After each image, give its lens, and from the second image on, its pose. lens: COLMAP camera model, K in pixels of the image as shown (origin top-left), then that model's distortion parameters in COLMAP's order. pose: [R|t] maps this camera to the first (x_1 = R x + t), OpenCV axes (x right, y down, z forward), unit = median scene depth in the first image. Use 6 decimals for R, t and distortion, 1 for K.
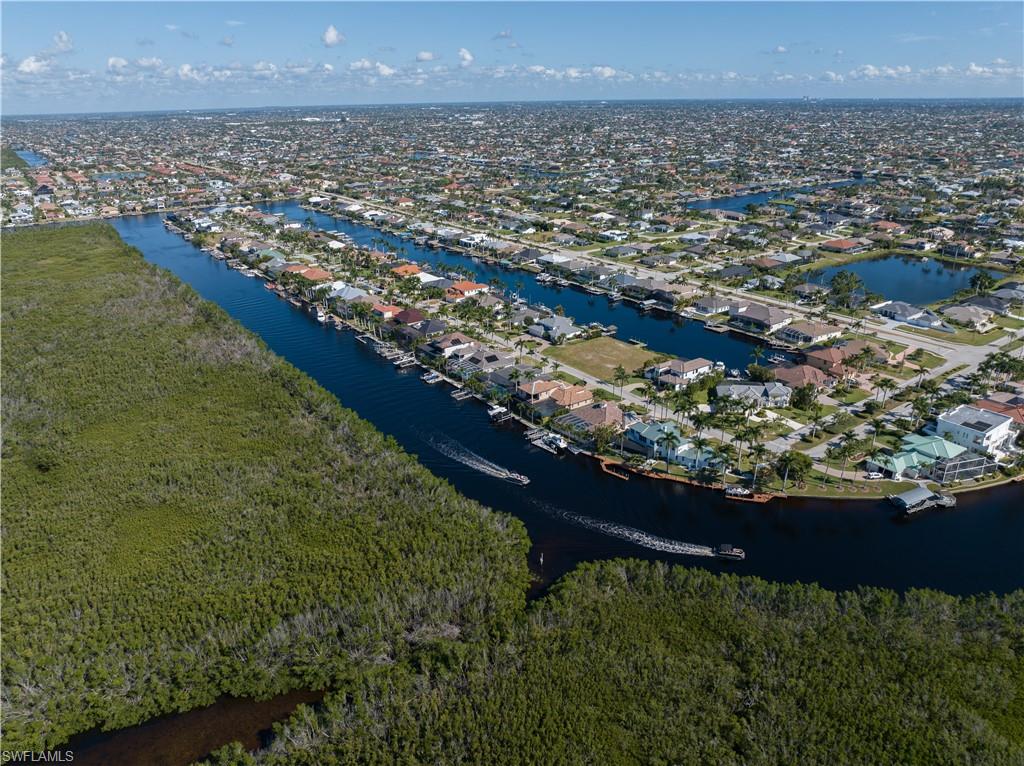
lens RADIAL K [[799.5, 0, 512.0], [0, 799.5, 383.0], [0, 0, 1]] dist [-0.041154, -0.008889]
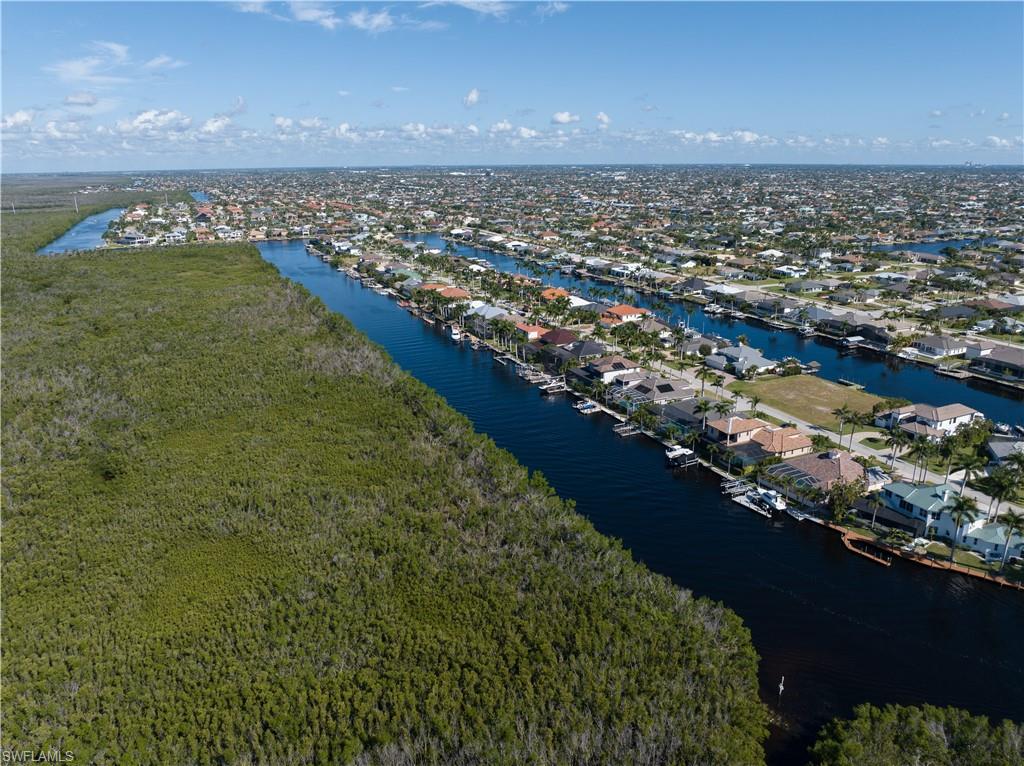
lens RADIAL K [[799.5, 0, 512.0], [0, 799.5, 383.0], [0, 0, 1]] dist [-0.041154, -0.008889]
pose [[0.985284, 0.068904, -0.156423, -0.051188], [-0.079176, 0.995028, -0.060414, 0.023541], [0.151483, 0.071910, 0.985841, 0.200850]]
